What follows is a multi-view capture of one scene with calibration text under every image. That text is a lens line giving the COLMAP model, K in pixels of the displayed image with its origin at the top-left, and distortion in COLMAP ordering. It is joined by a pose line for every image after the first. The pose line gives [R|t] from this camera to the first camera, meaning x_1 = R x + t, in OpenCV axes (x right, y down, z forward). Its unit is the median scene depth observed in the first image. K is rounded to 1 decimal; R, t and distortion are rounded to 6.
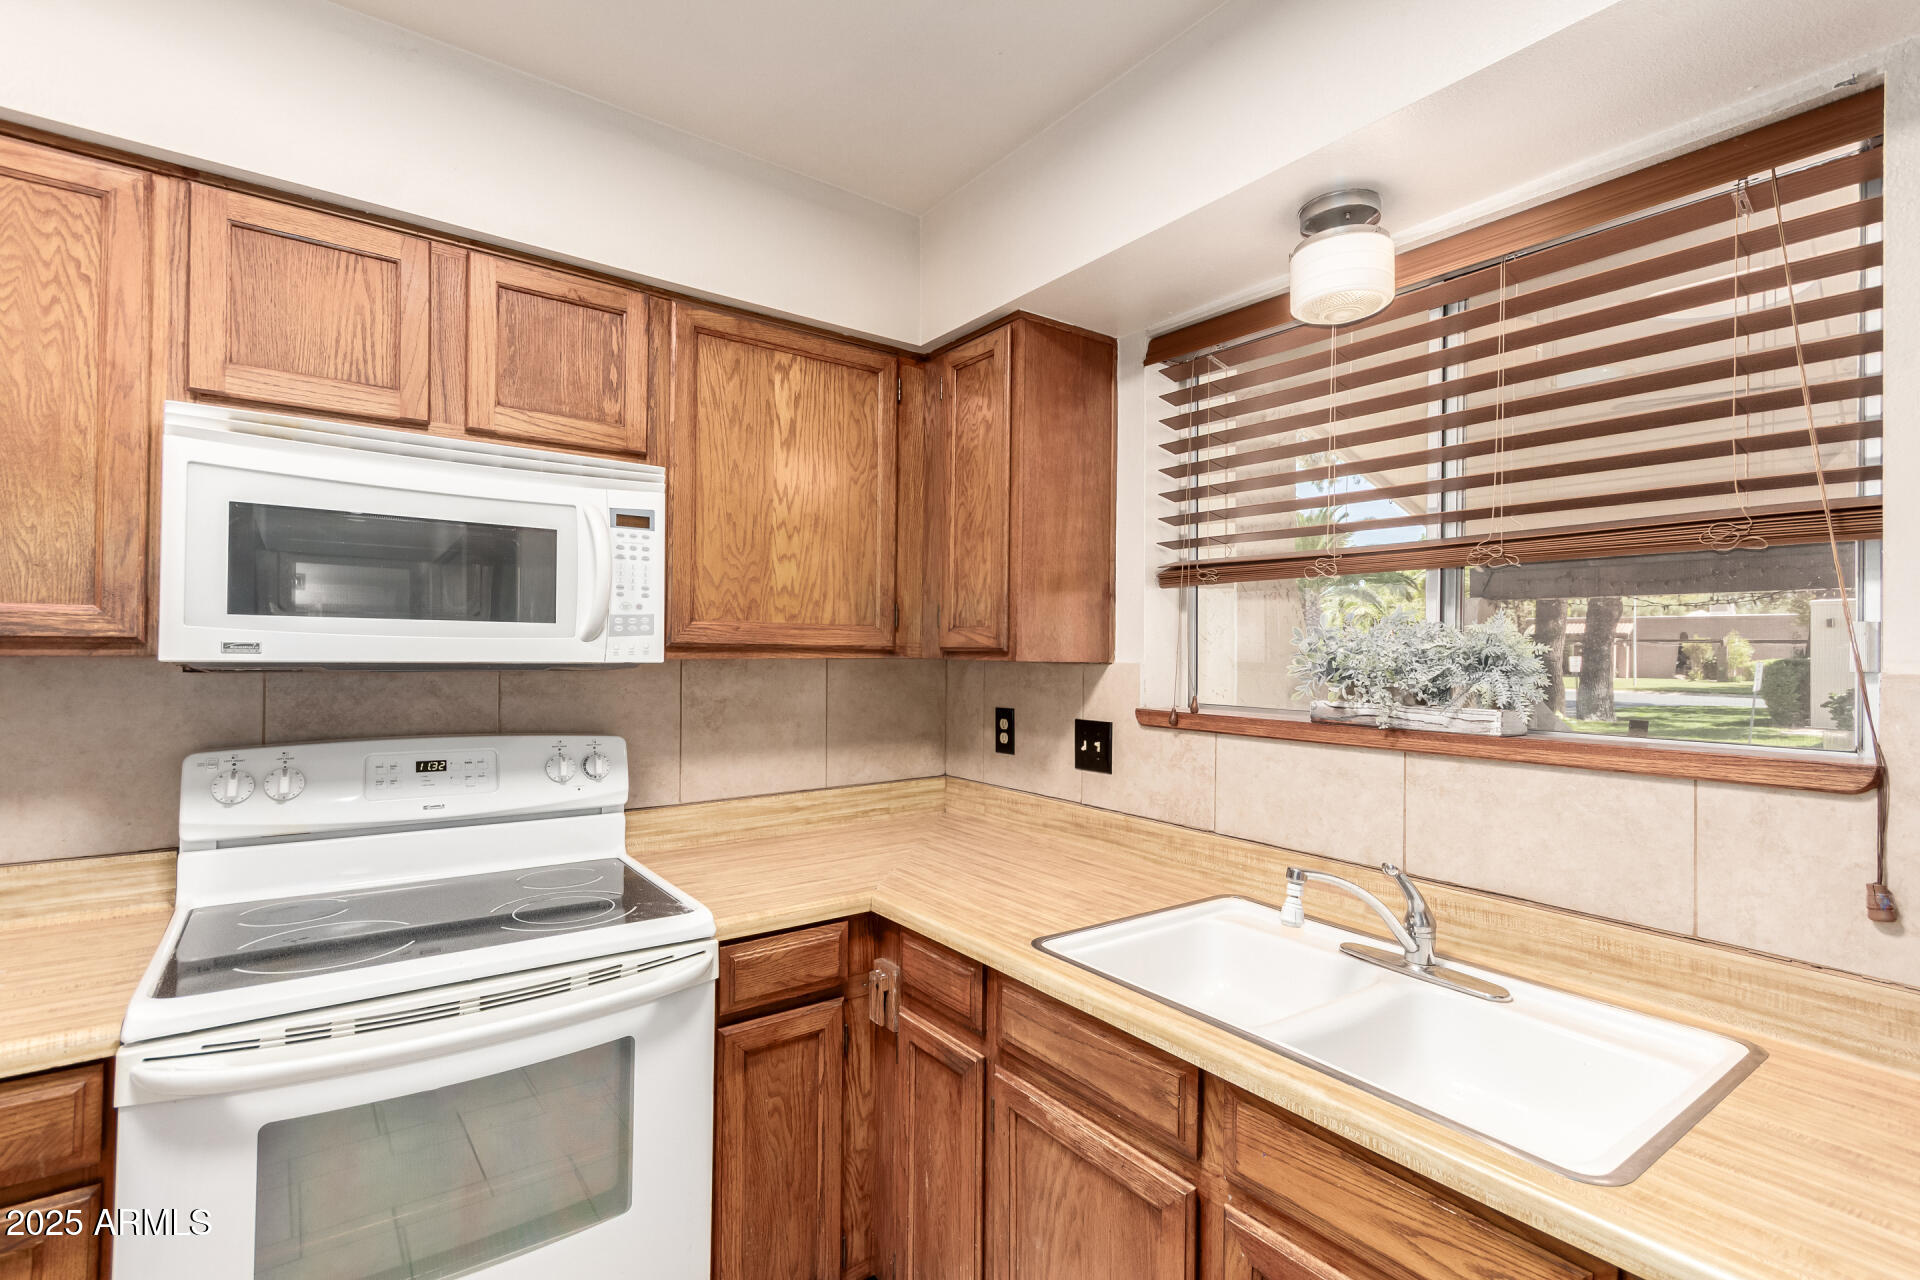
lens RADIAL K [[887.6, 0, 953.3], [0, 887.6, 645.2], [0, 0, 1]] dist [0.005960, -0.000342]
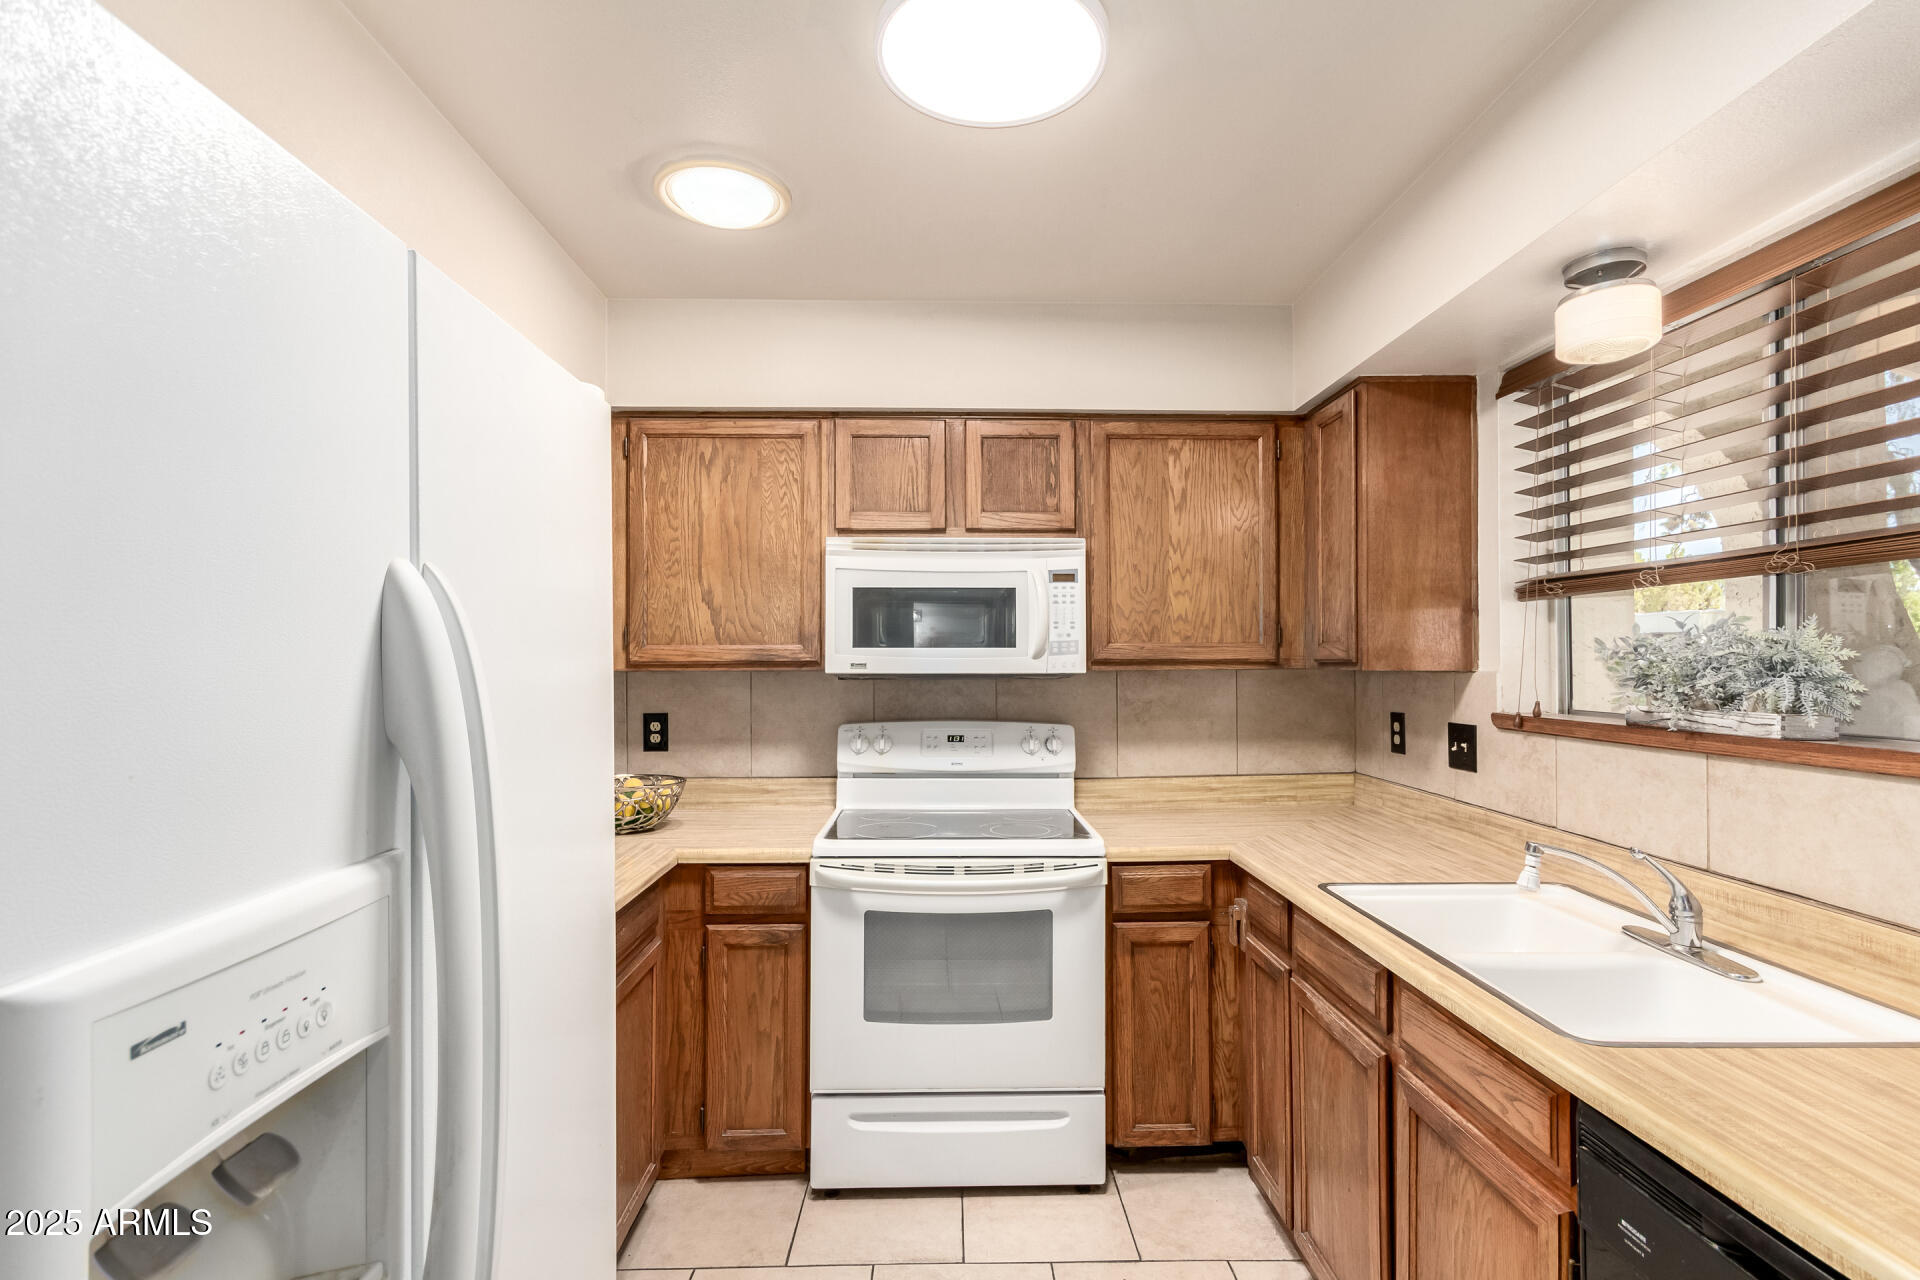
lens RADIAL K [[887.6, 0, 960.8], [0, 887.6, 650.9], [0, 0, 1]] dist [0.005960, -0.000342]
pose [[0.825679, -0.019507, -0.563803, 0.360064], [0.015613, 0.999809, -0.011727, -0.003109], [0.563924, 0.000880, 0.825826, -0.348937]]
